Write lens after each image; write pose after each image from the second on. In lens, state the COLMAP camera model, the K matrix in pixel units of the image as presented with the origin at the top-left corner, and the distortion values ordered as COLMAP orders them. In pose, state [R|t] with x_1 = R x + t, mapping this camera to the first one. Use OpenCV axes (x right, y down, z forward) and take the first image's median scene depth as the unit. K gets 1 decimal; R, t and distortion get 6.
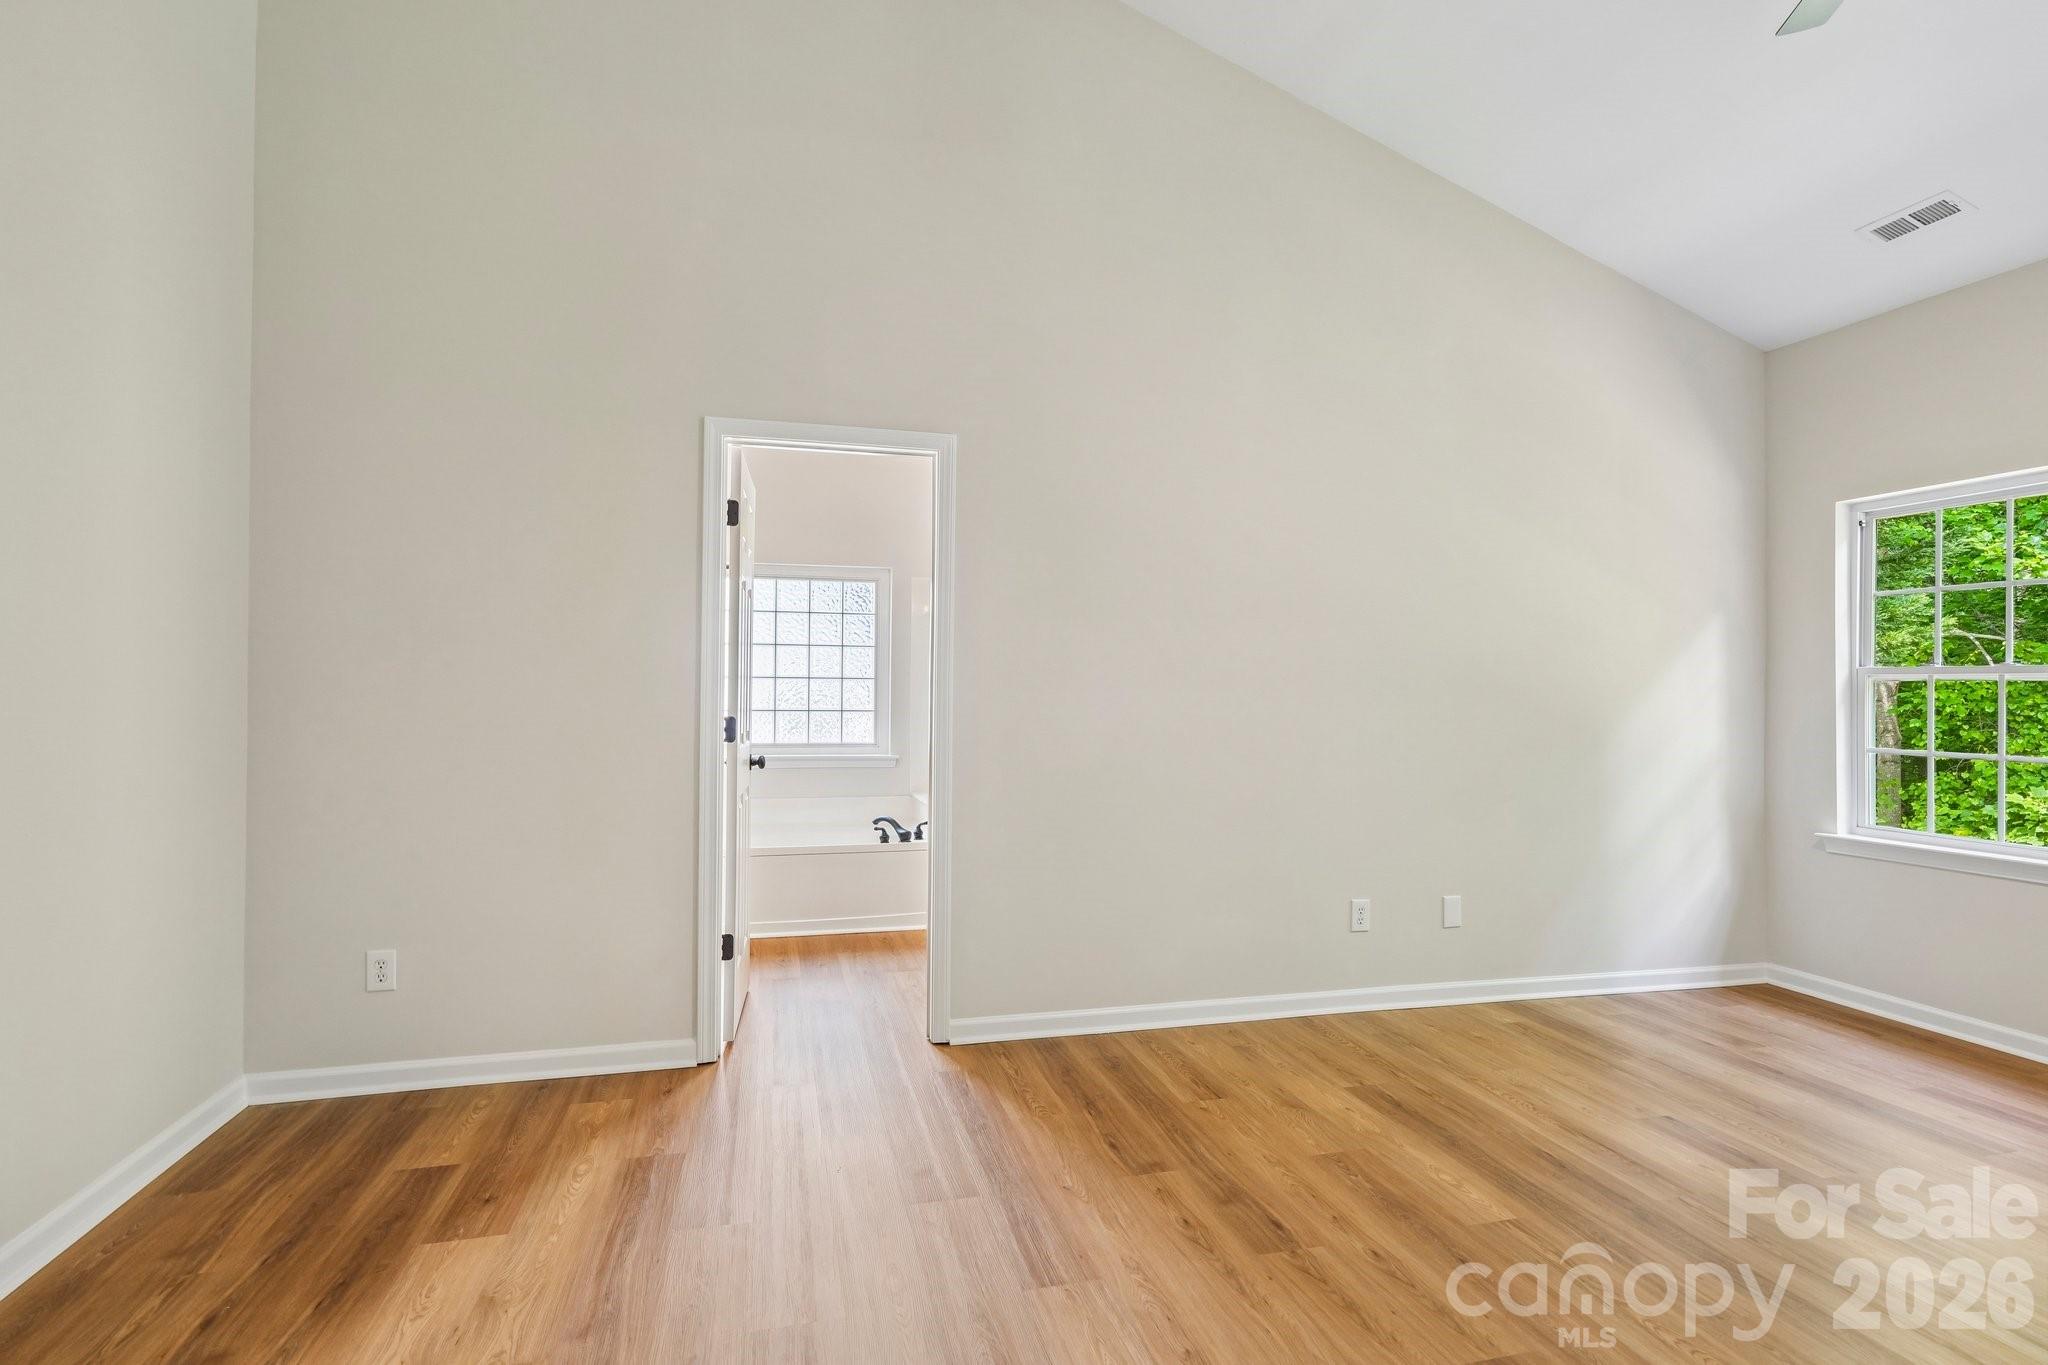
lens RADIAL K [[1003.5, 0, 1028.6], [0, 1003.5, 690.7], [0, 0, 1]] dist [-0.001097, 0.002226]
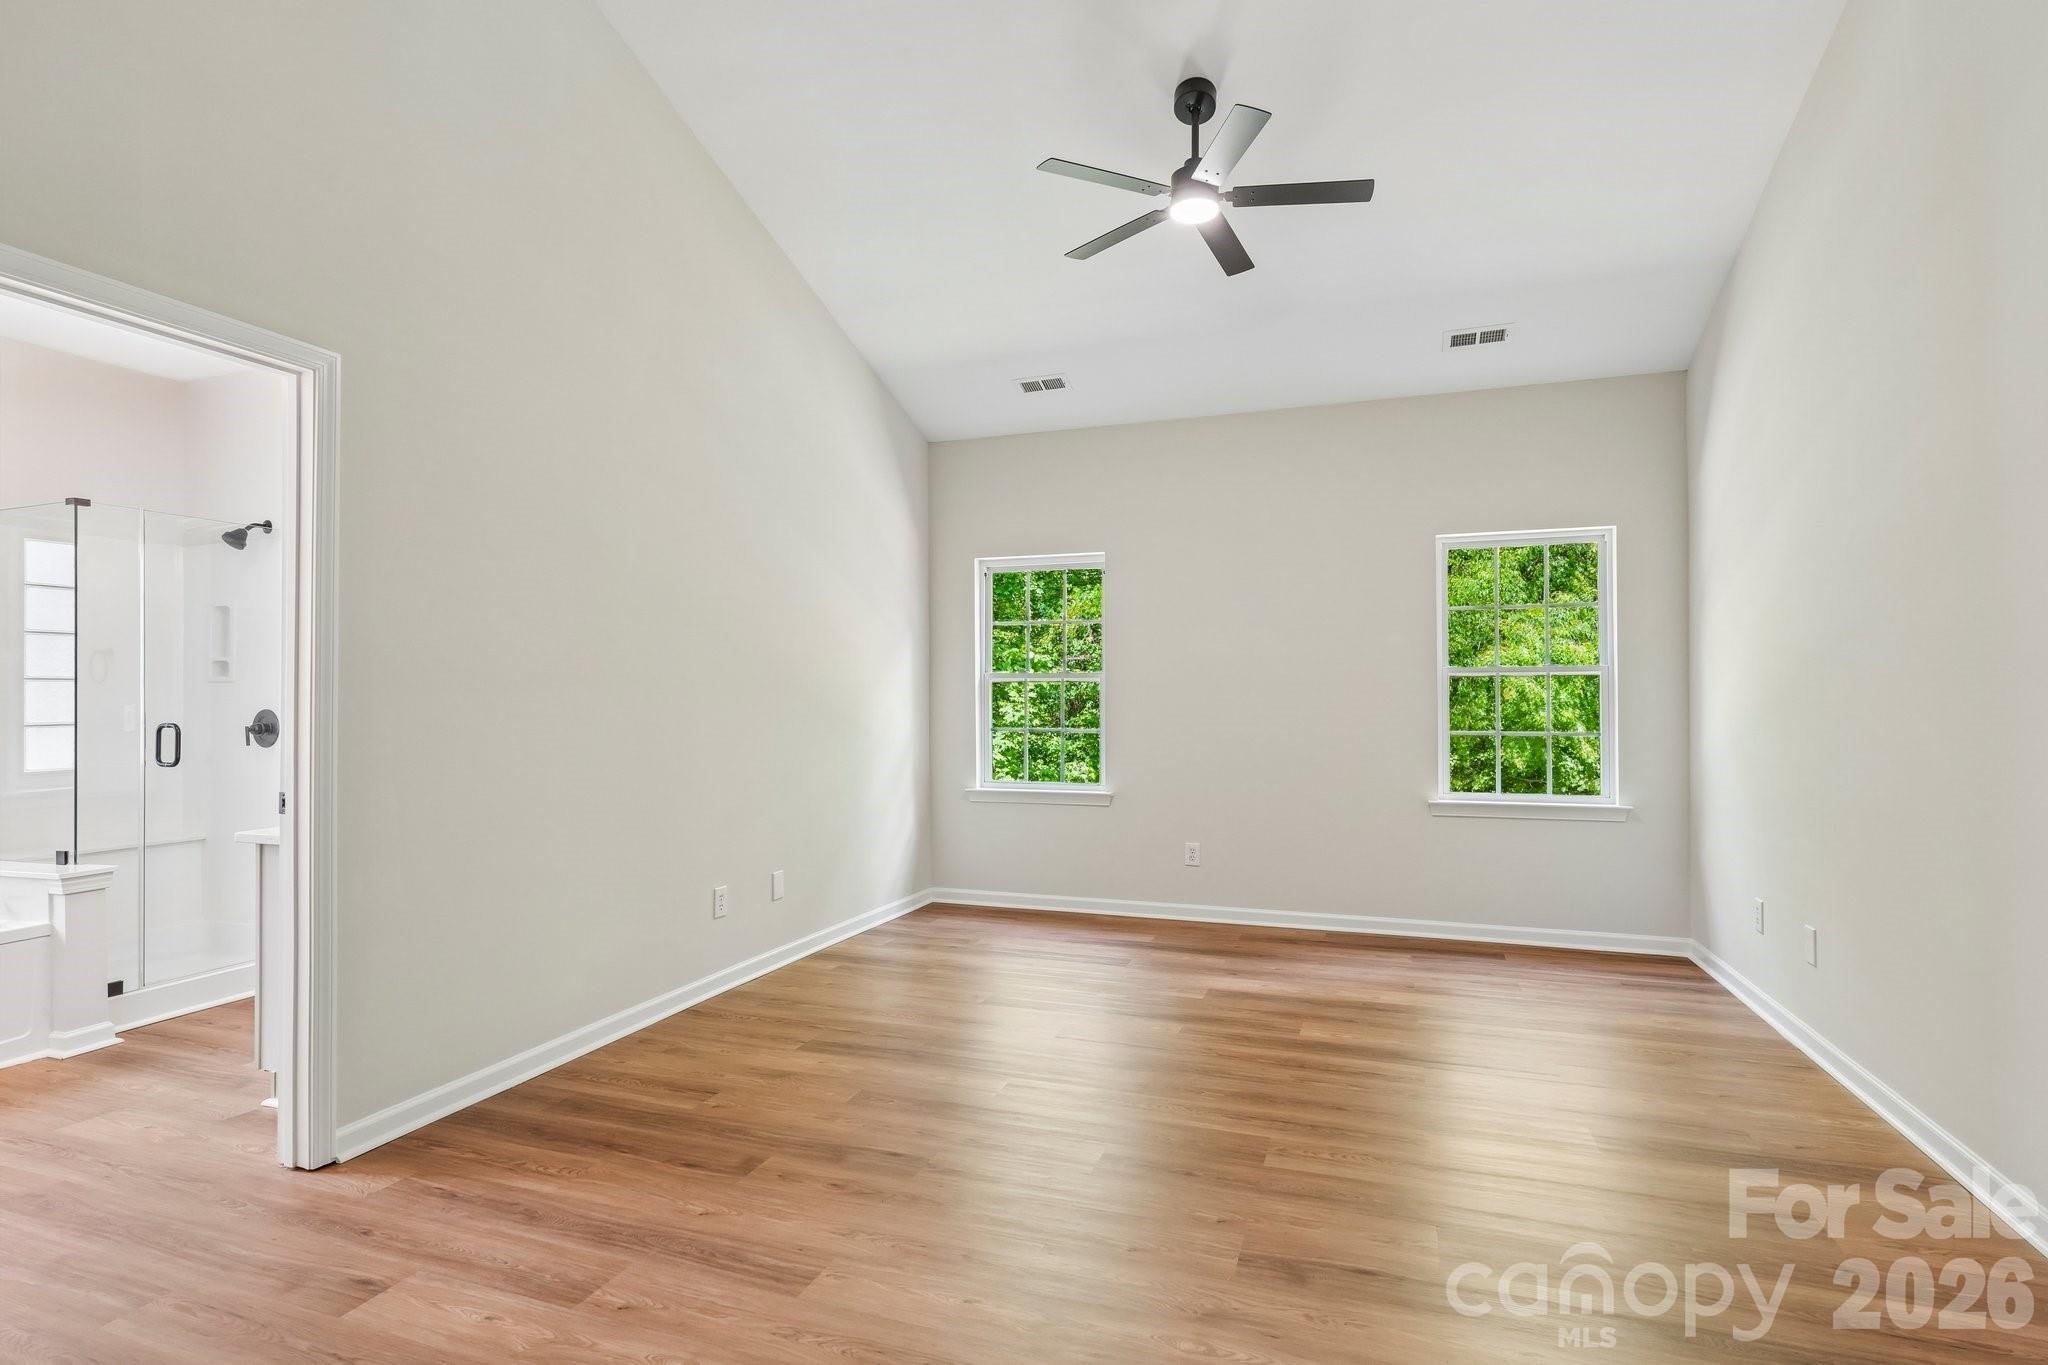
lens RADIAL K [[1003.5, 0, 1025.5], [0, 1003.5, 678.9], [0, 0, 1]] dist [-0.001097, 0.002226]
pose [[0.564448, 0.006060, 0.825447, -0.347003], [0.005419, 0.999924, -0.011047, 0.002711], [-0.825451, 0.010708, 0.564372, 0.128243]]
